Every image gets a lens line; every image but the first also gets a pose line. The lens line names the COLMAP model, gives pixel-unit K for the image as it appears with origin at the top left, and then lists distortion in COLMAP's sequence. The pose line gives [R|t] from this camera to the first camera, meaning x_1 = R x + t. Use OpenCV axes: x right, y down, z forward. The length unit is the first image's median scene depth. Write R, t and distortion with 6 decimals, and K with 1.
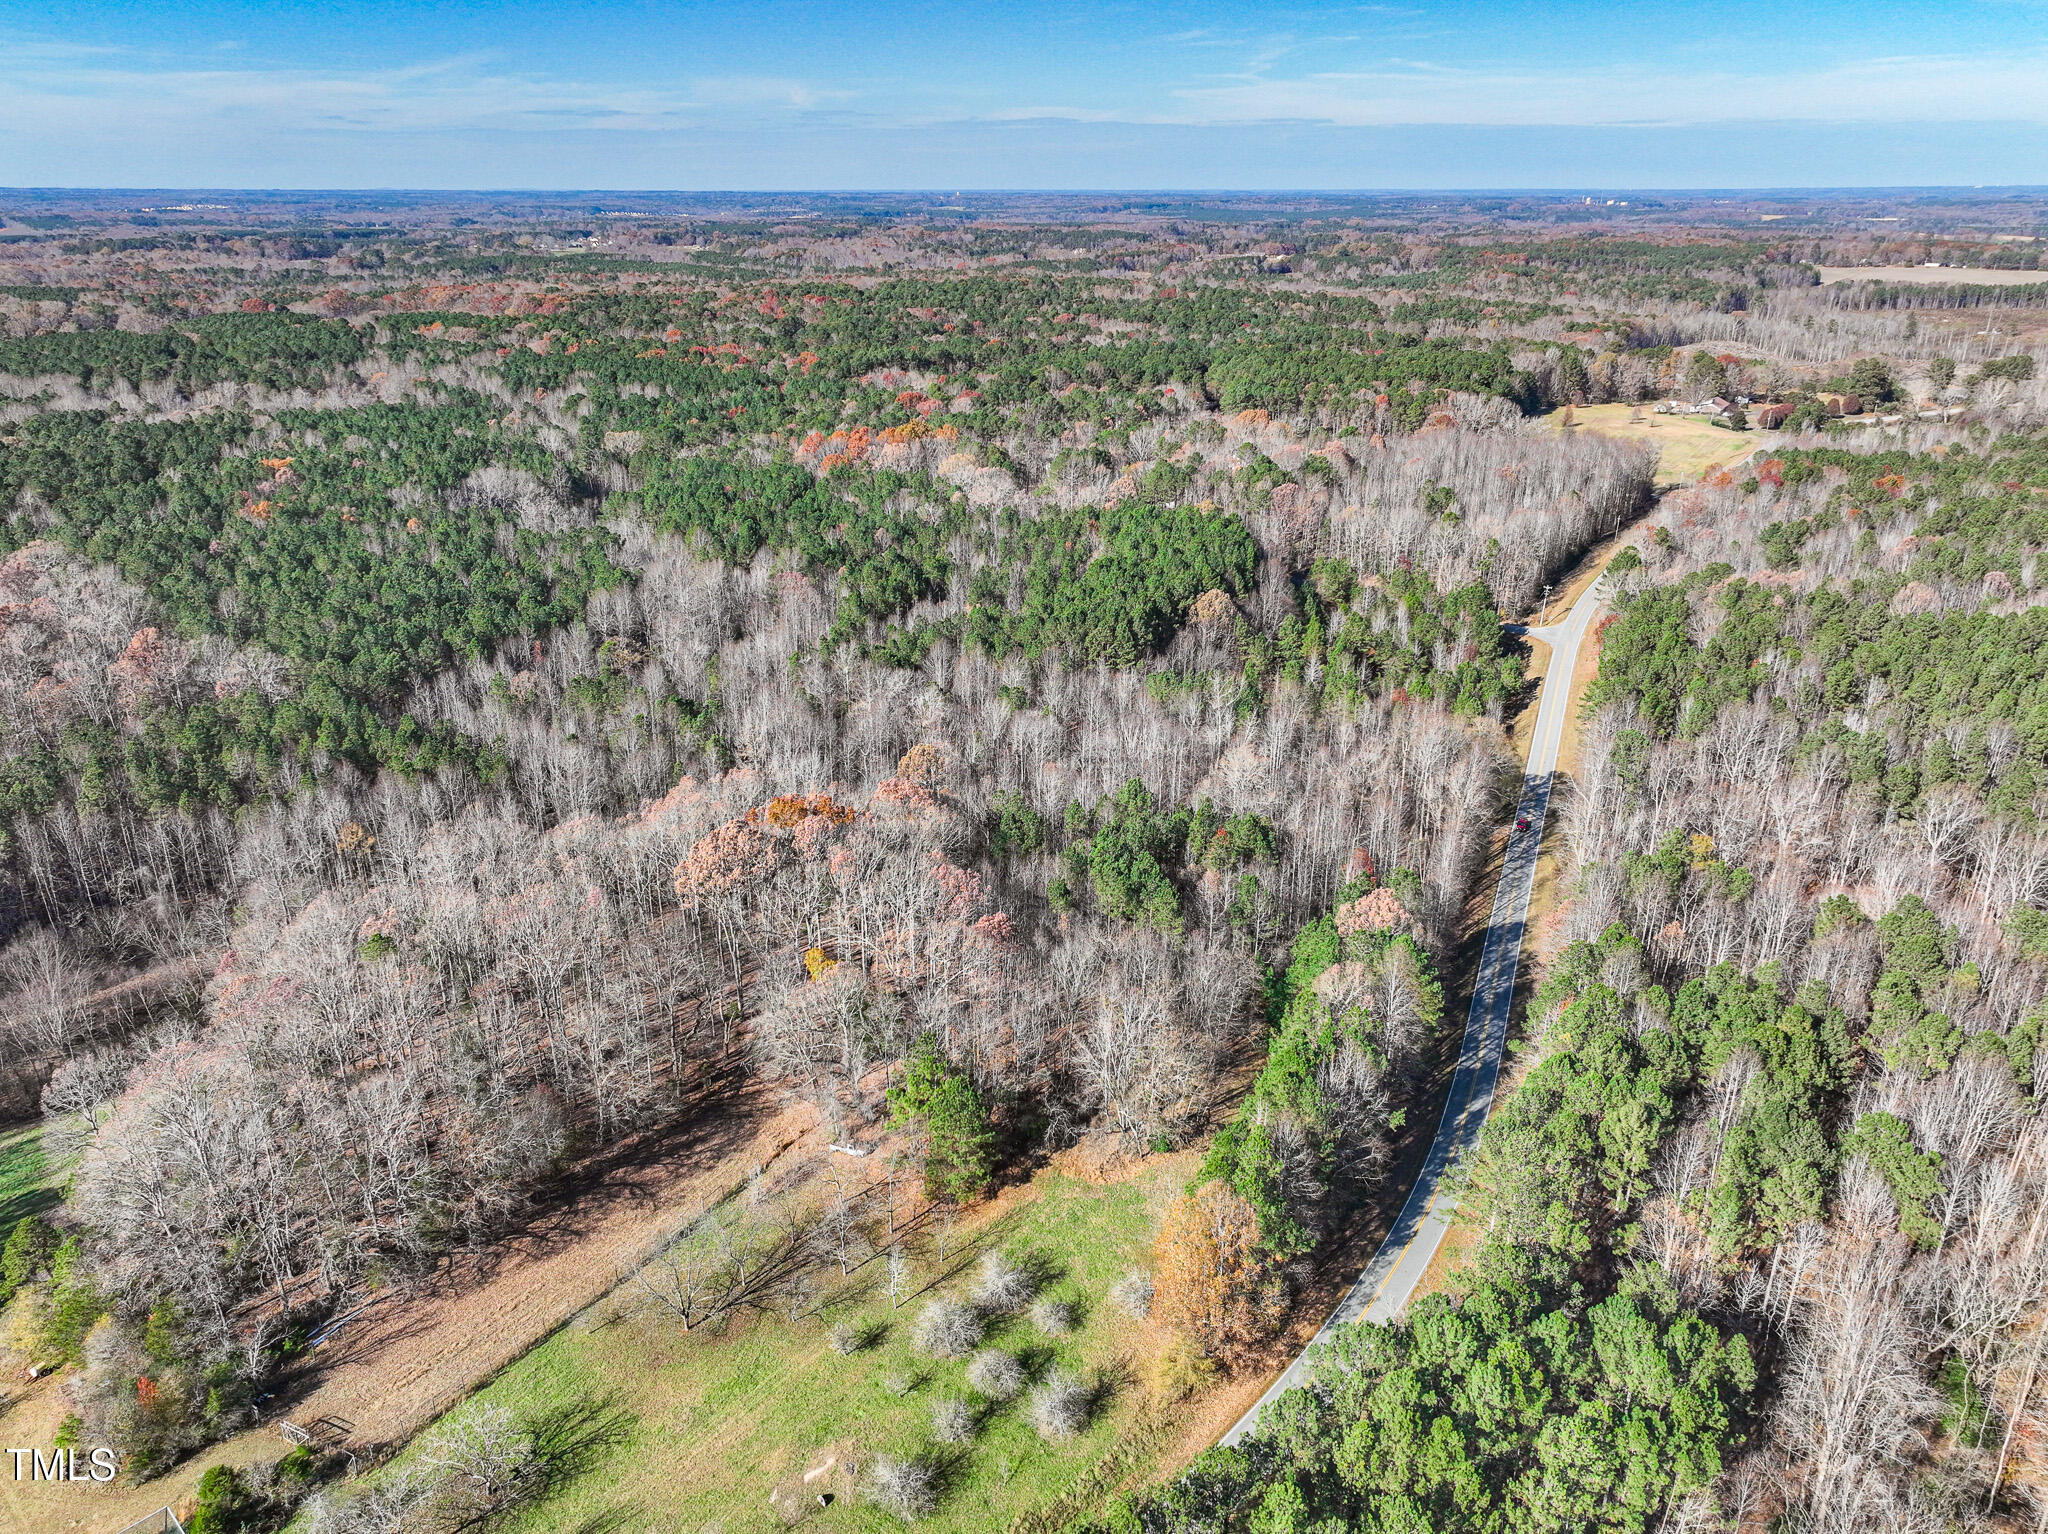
lens RADIAL K [[1425.3, 0, 1024.0], [0, 1425.3, 767.0], [0, 0, 1]] dist [0.000232, 0.012067]
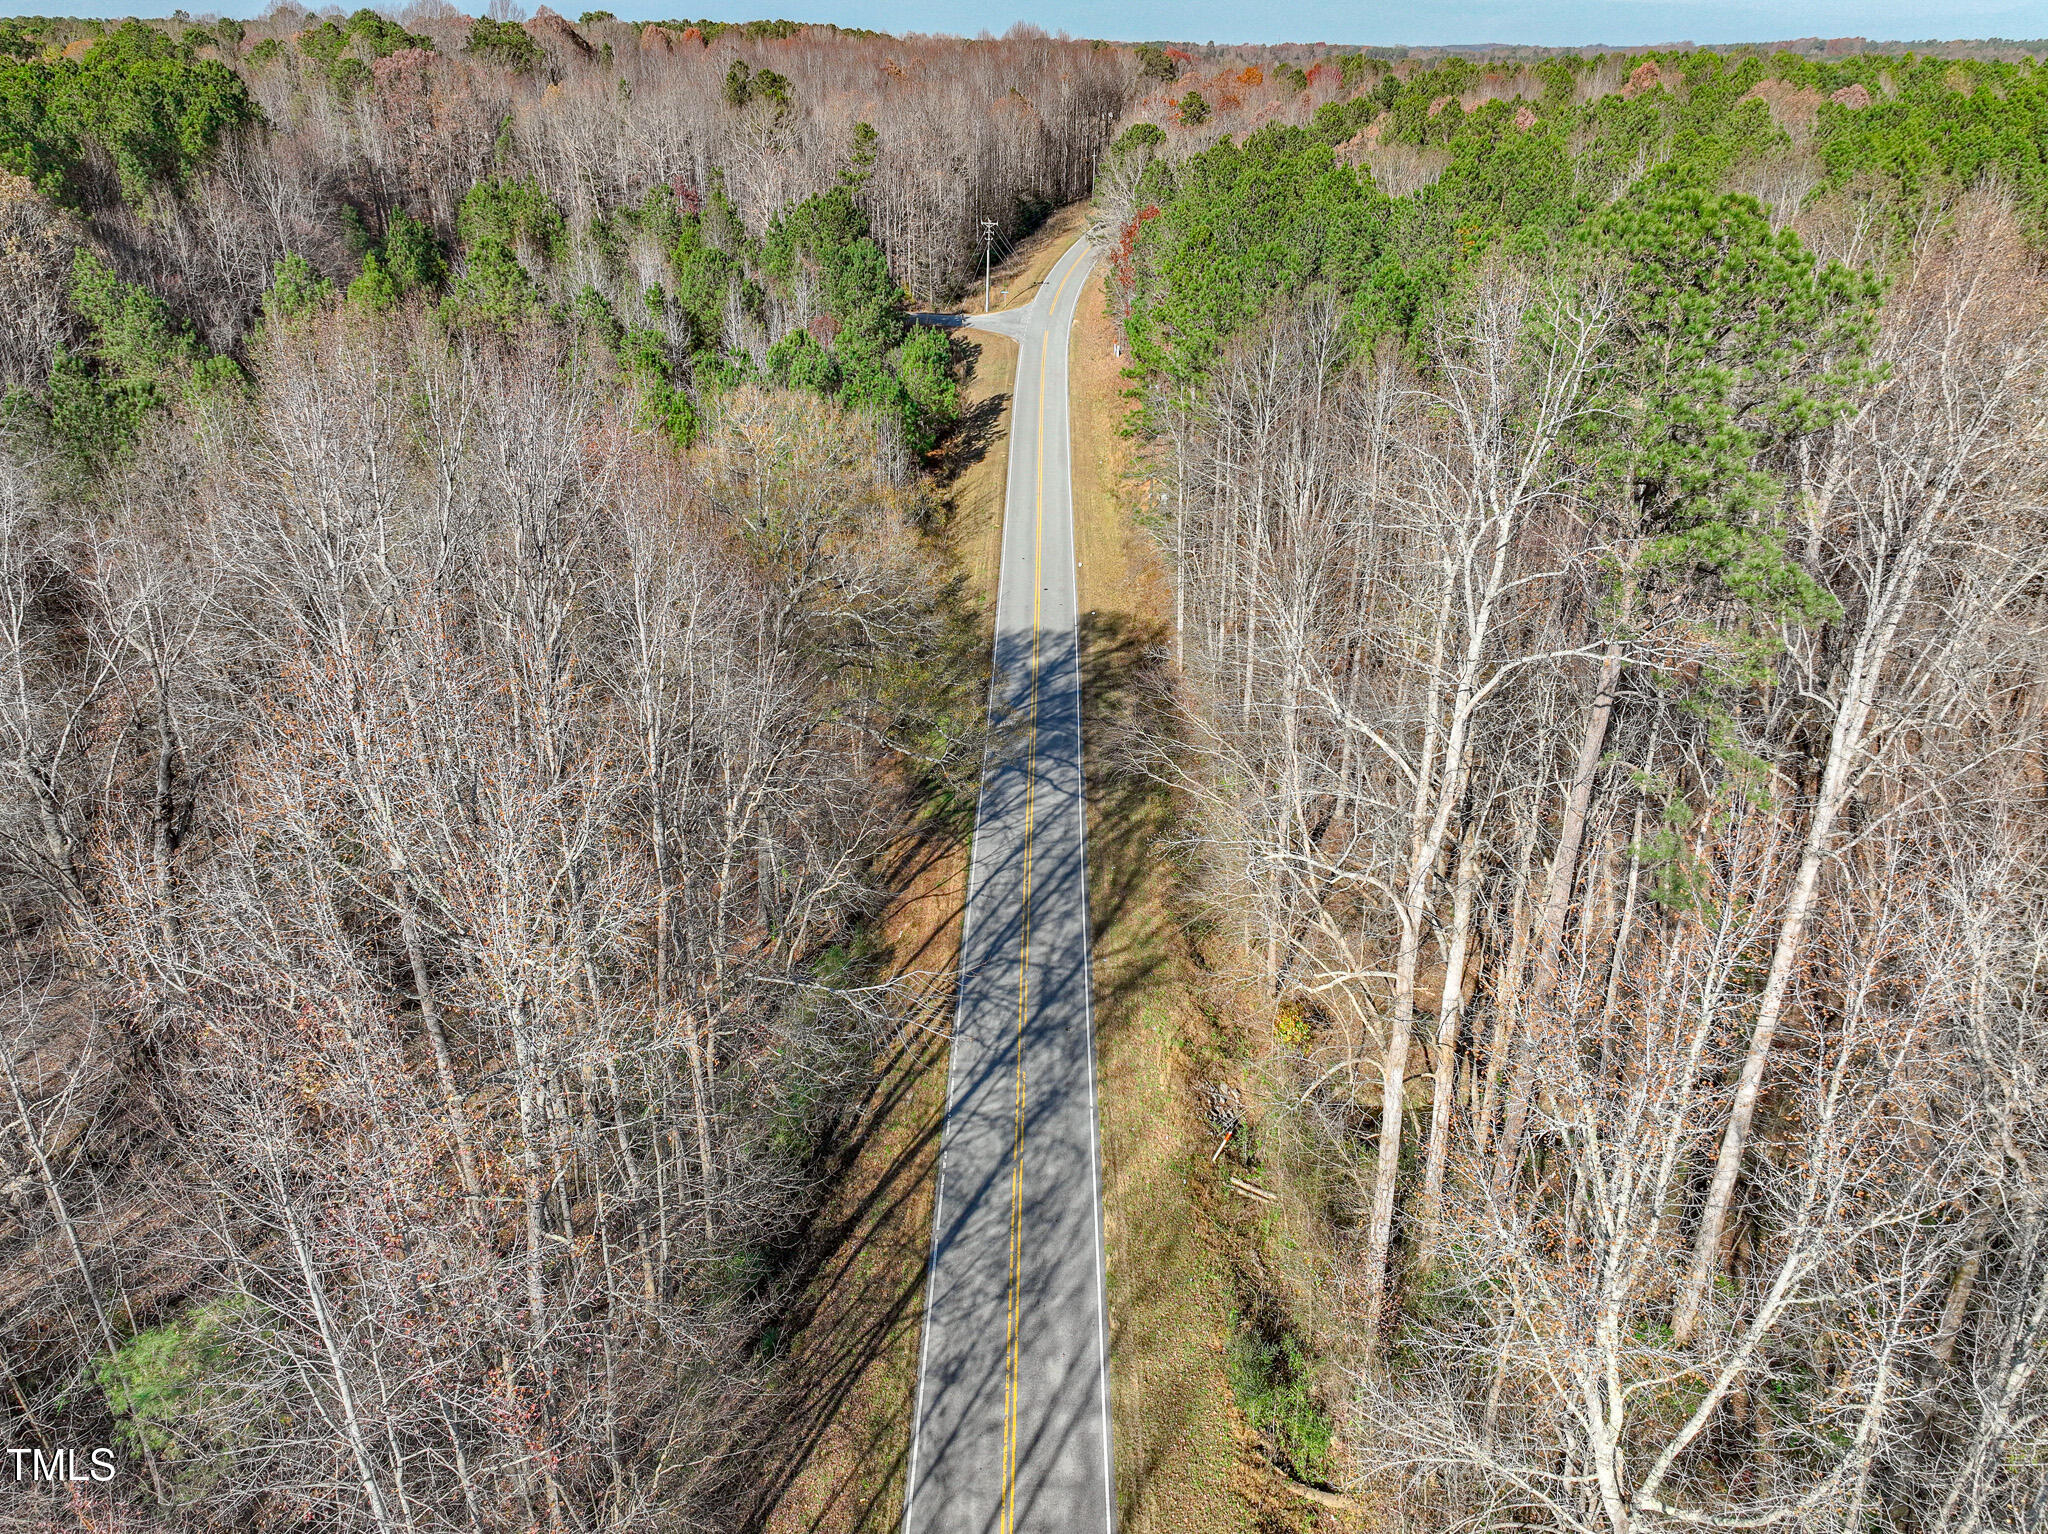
lens RADIAL K [[1425.3, 0, 1024.0], [0, 1425.3, 767.0], [0, 0, 1]] dist [0.000232, 0.012067]
pose [[0.930255, -0.172166, 0.324013, 0.213213], [0.145831, 0.983820, 0.104072, 0.001974], [-0.336688, -0.049562, 0.940311, 0.597804]]
